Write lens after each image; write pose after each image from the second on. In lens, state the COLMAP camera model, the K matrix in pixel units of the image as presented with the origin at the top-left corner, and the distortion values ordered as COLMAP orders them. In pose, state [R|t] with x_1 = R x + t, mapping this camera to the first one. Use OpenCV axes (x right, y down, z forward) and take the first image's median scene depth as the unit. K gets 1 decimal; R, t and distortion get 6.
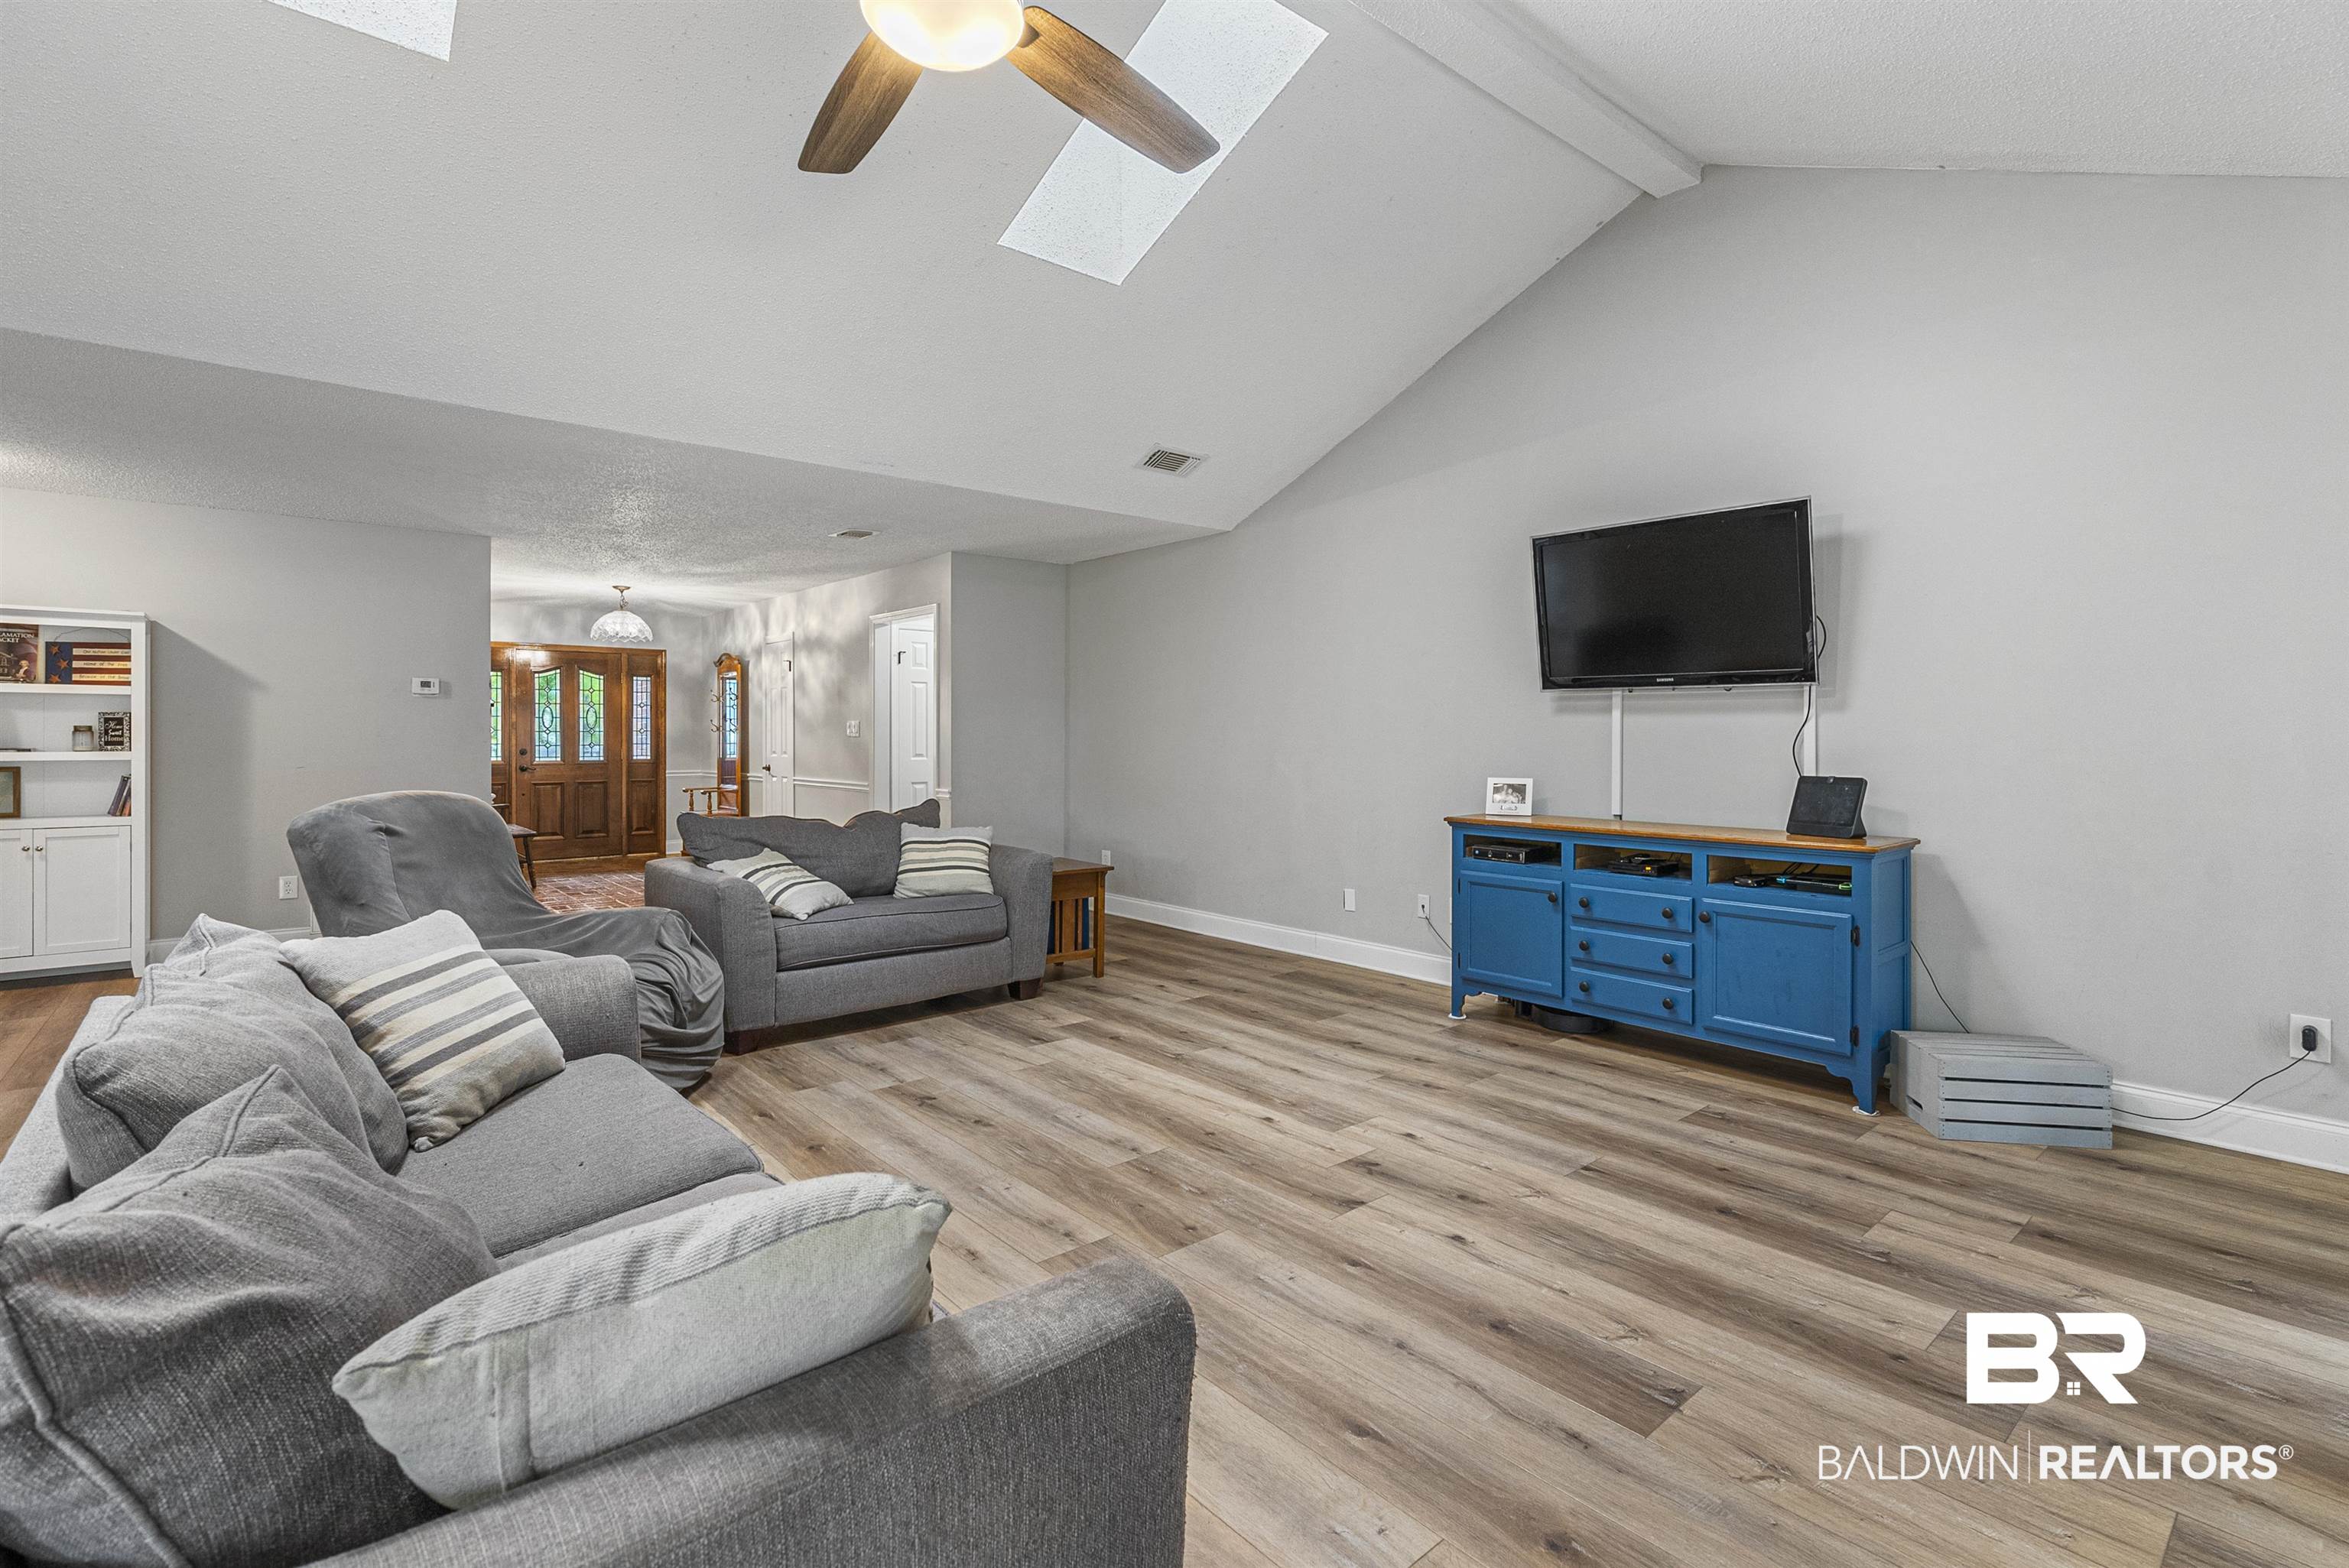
lens RADIAL K [[1068.6, 0, 1154.4], [0, 1068.6, 725.8], [0, 0, 1]] dist [-0.005757, 0.000125]
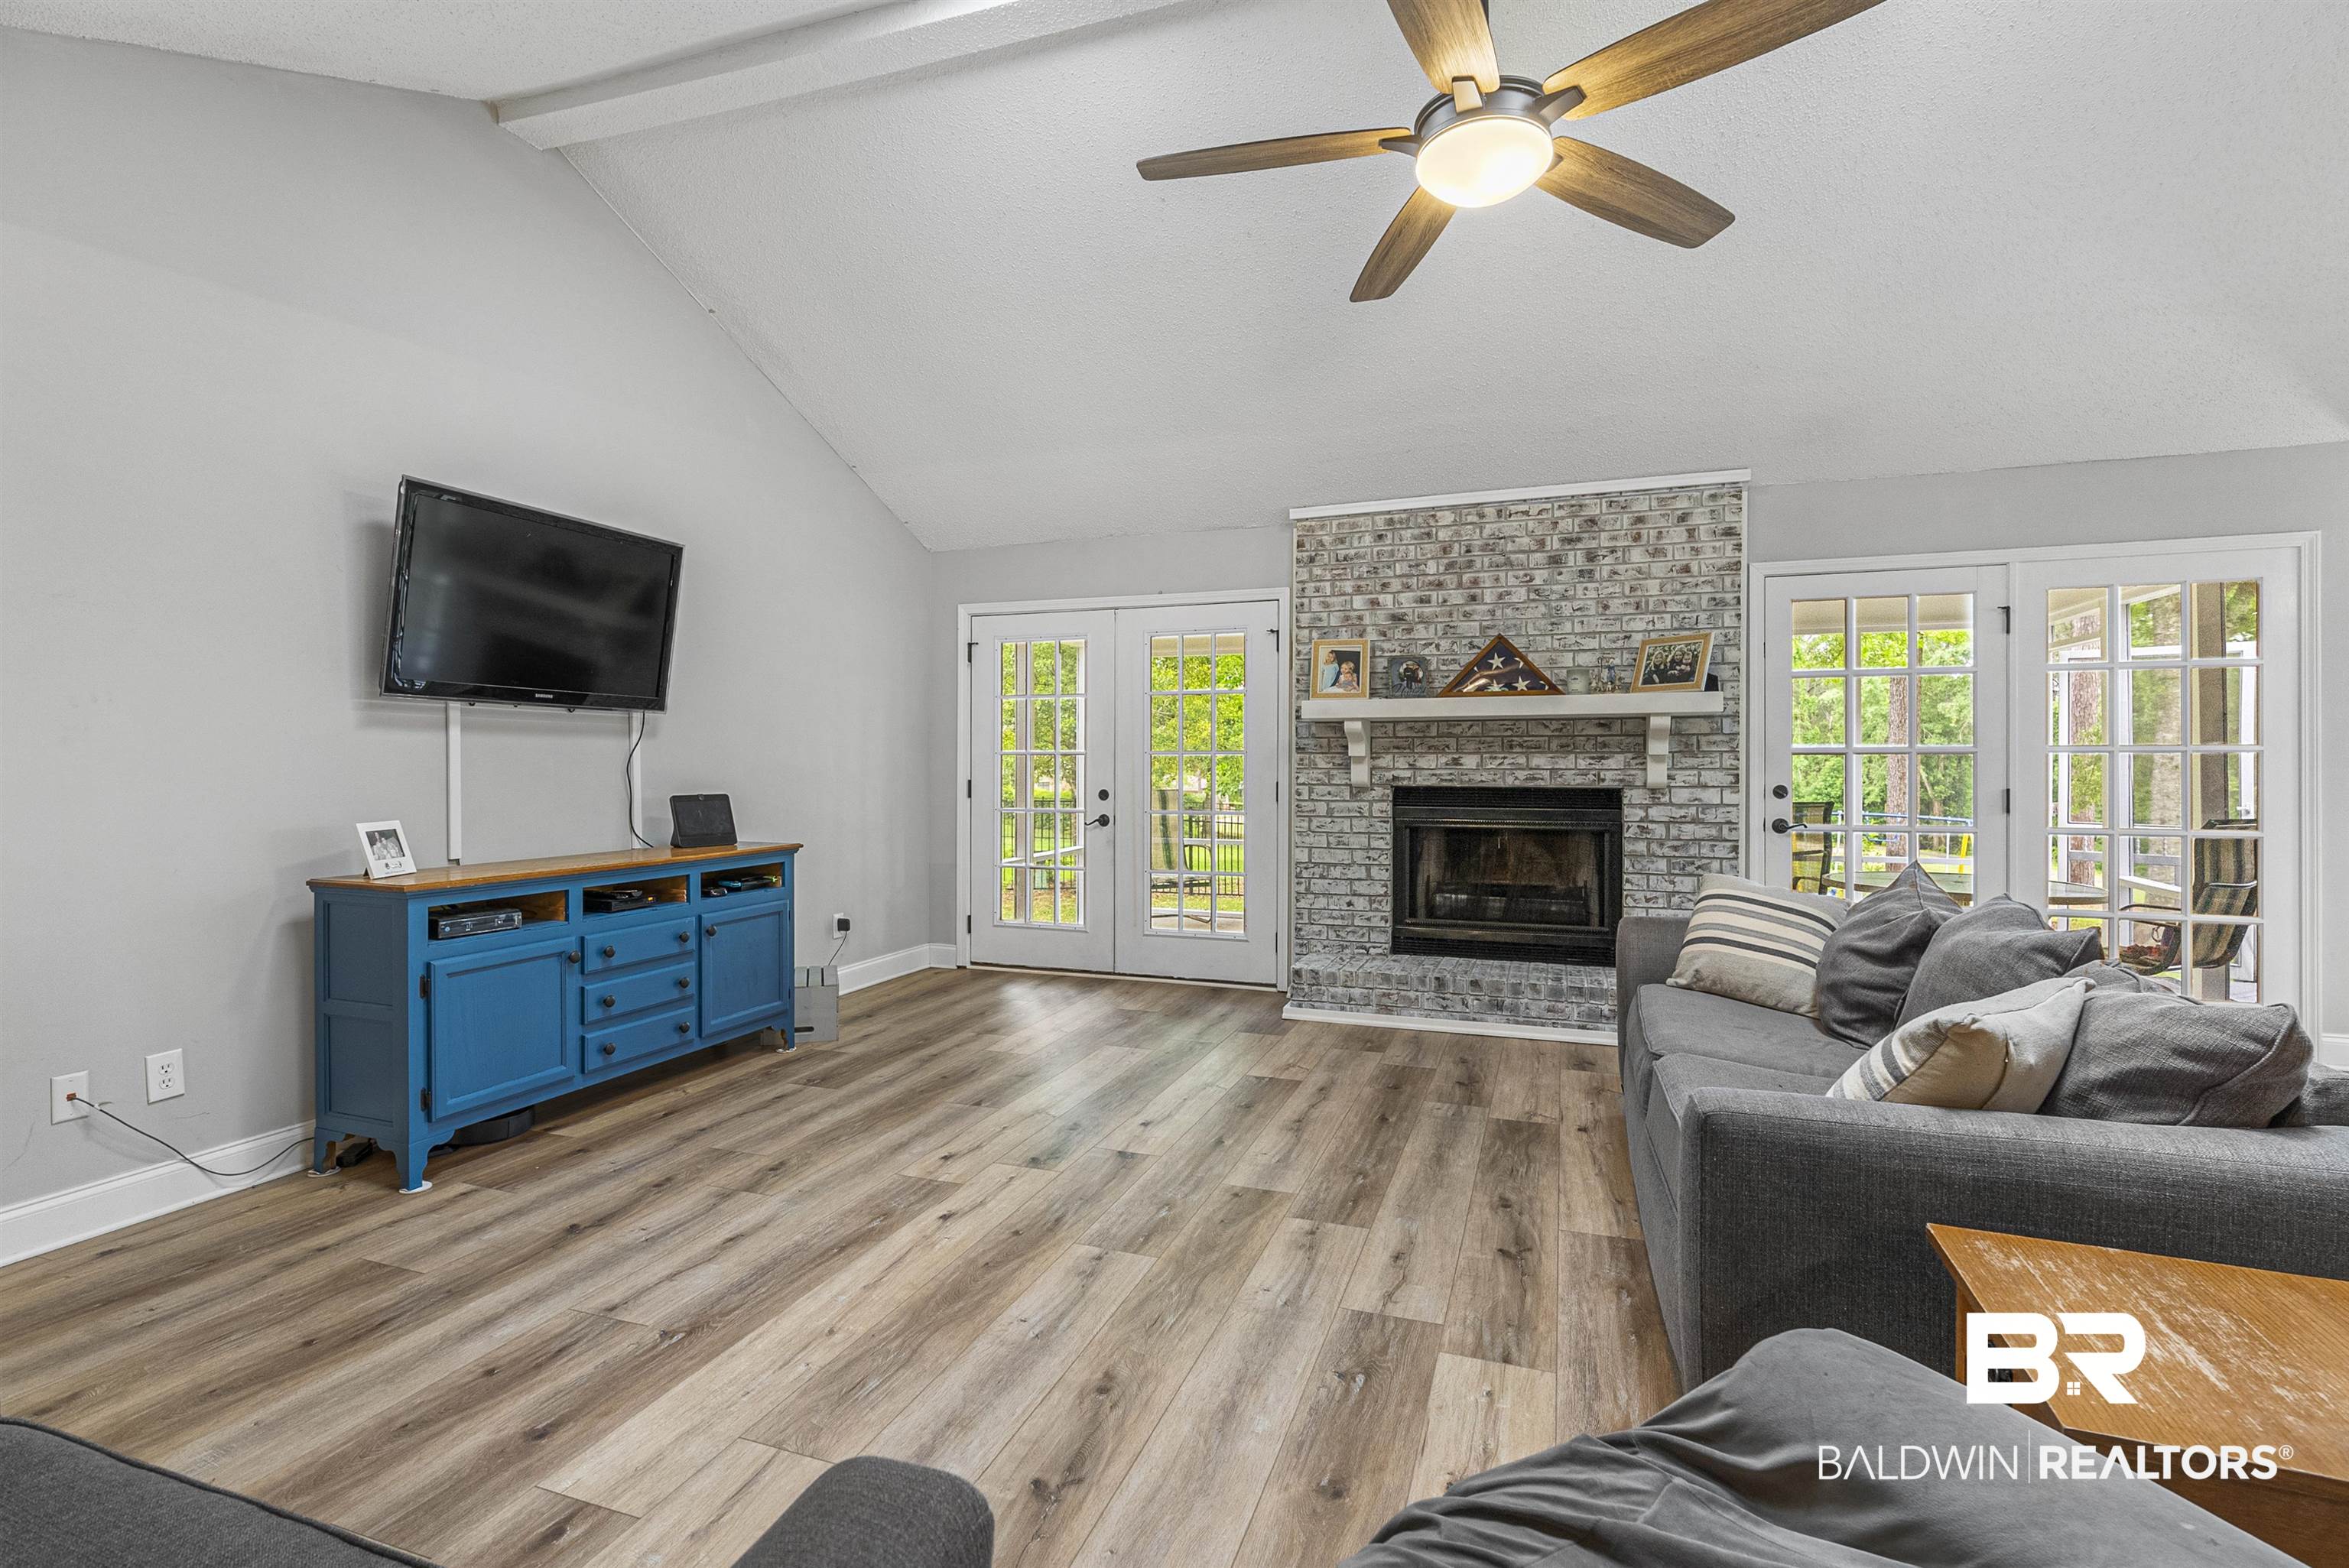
lens RADIAL K [[1071.9, 0, 1190.9], [0, 1071.9, 771.9], [0, 0, 1]] dist [-0.009704, 0.000998]
pose [[-0.511914, -0.008739, 0.858992, -0.679821], [-0.008032, 0.999953, 0.005387, 0.012499], [-0.858999, -0.004142, -0.511960, 1.211479]]
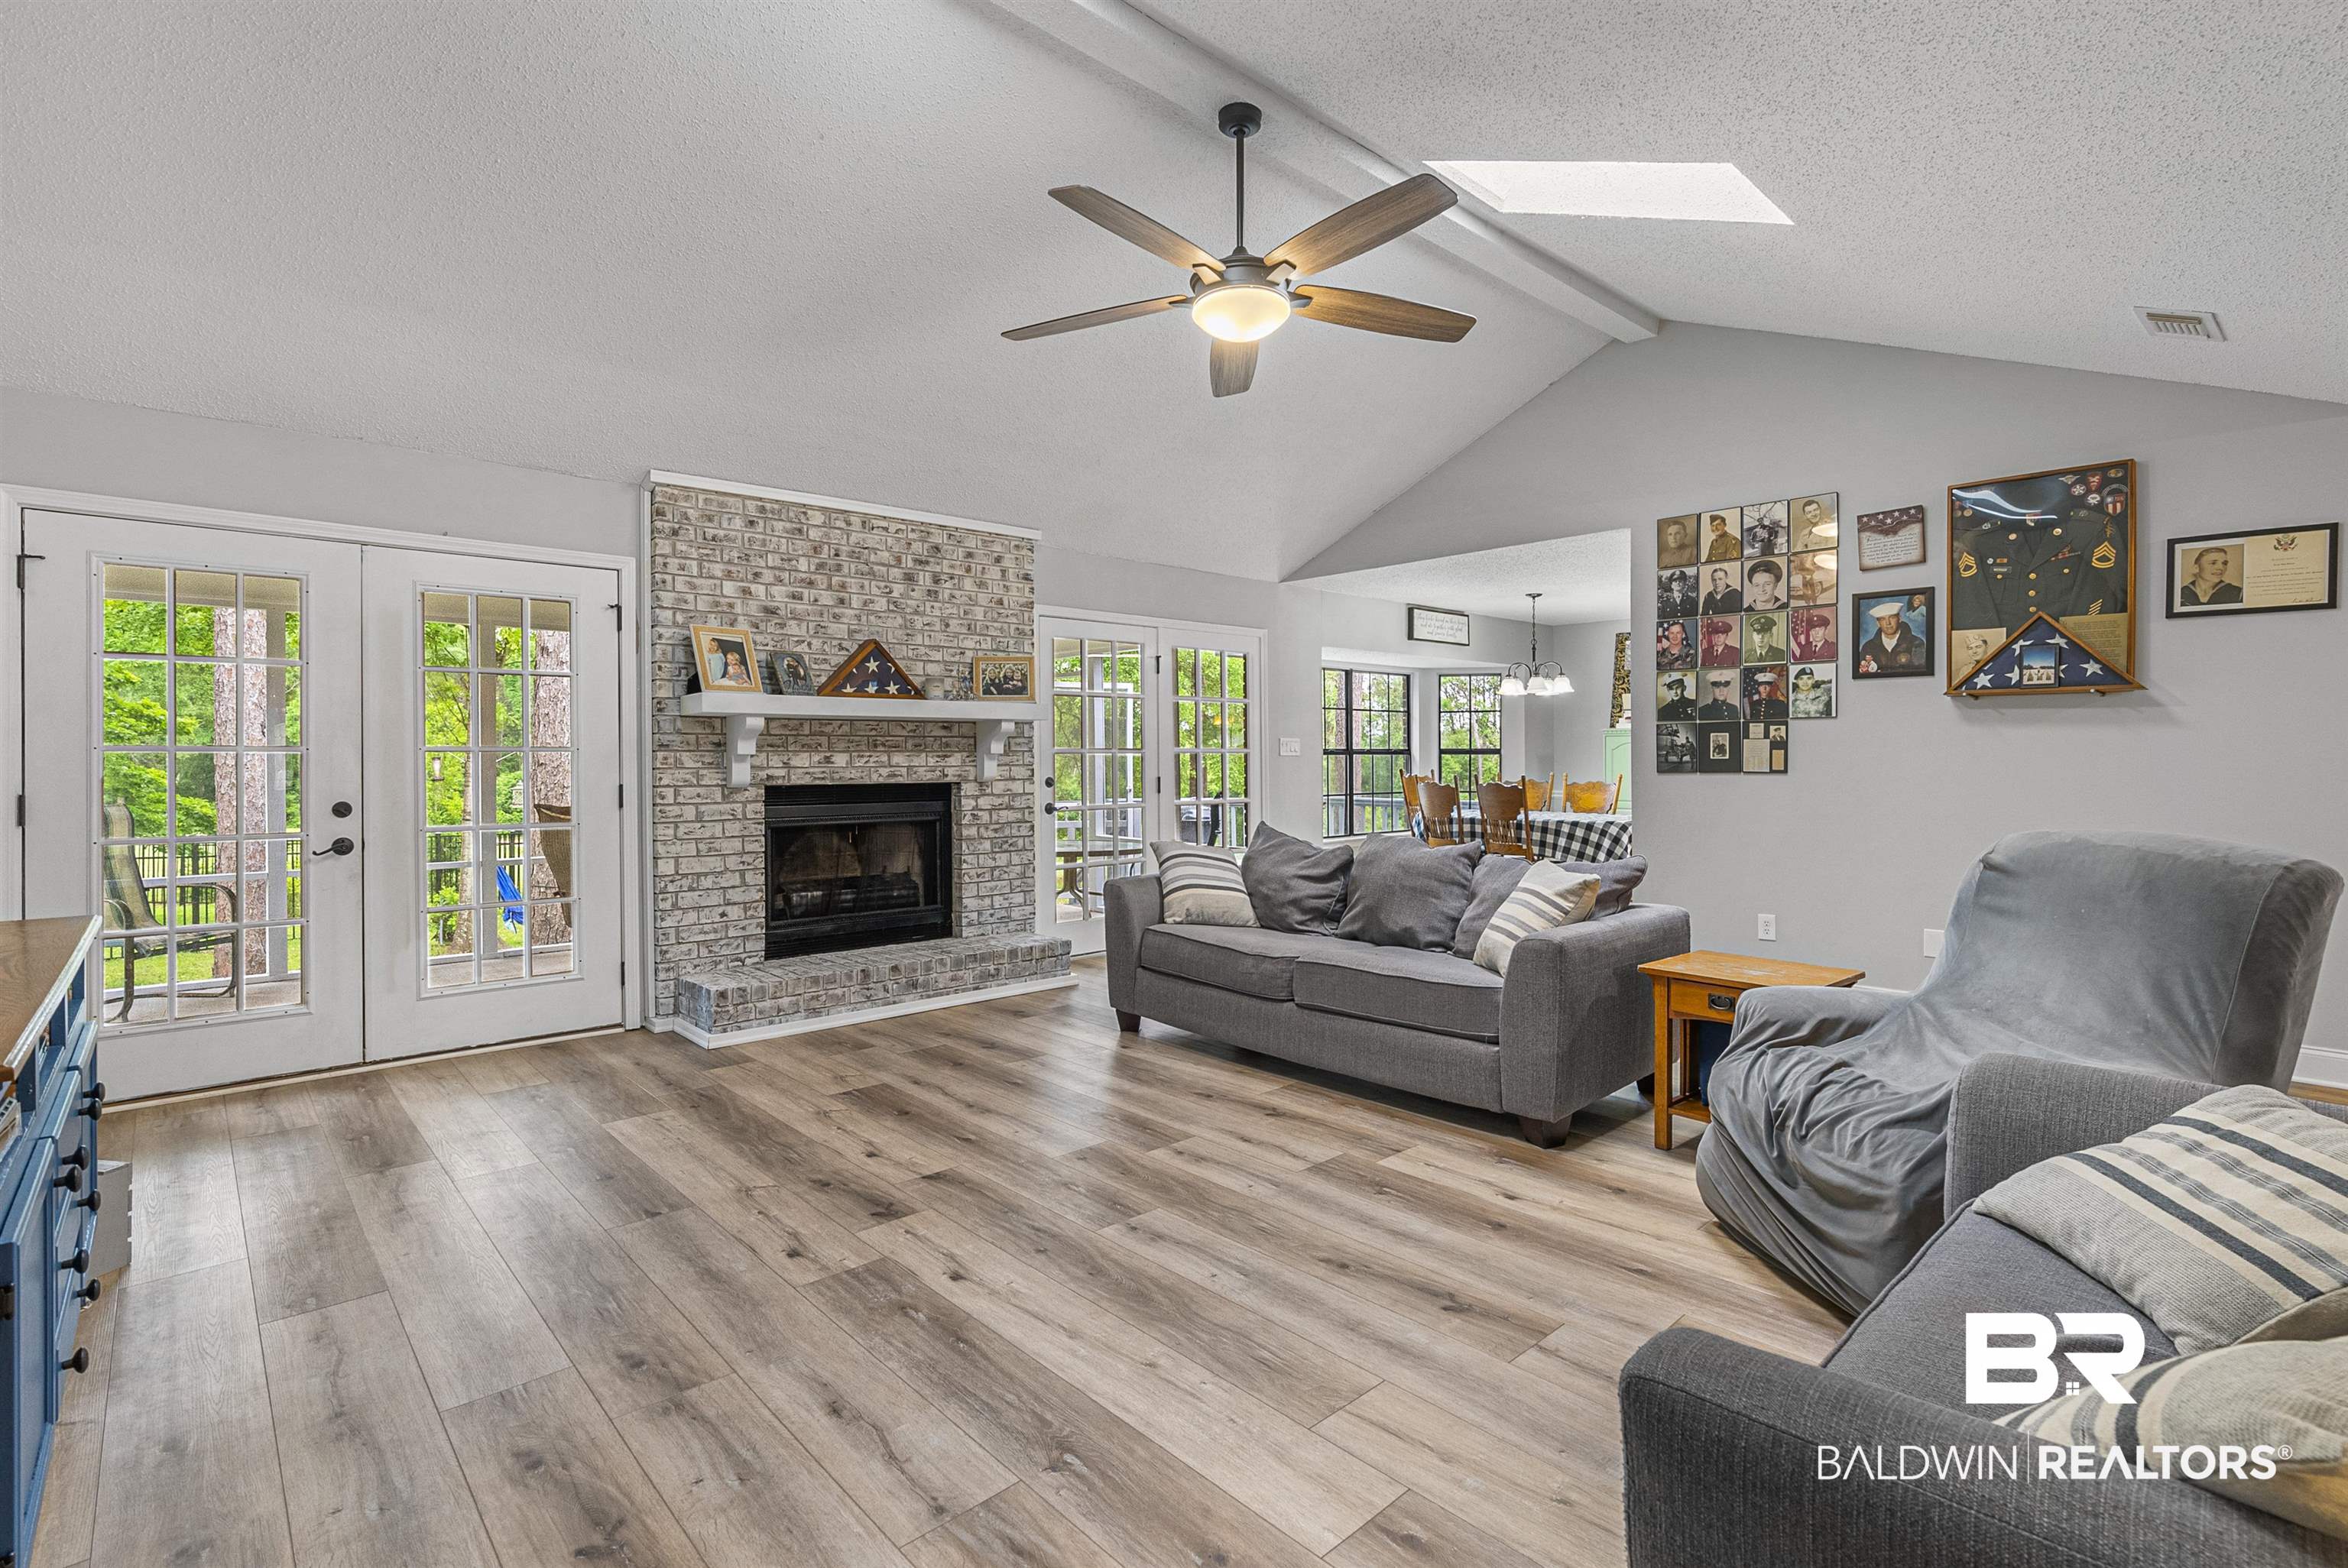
lens RADIAL K [[1086.7, 0, 1166.8], [0, 1086.7, 766.9], [0, 0, 1]] dist [-0.009093, 0.002024]
pose [[-0.998878, 0.002727, -0.047287, -0.004286], [0.002749, 0.999996, -0.000410, 0.015162], [0.047285, -0.000540, -0.998881, 1.681149]]
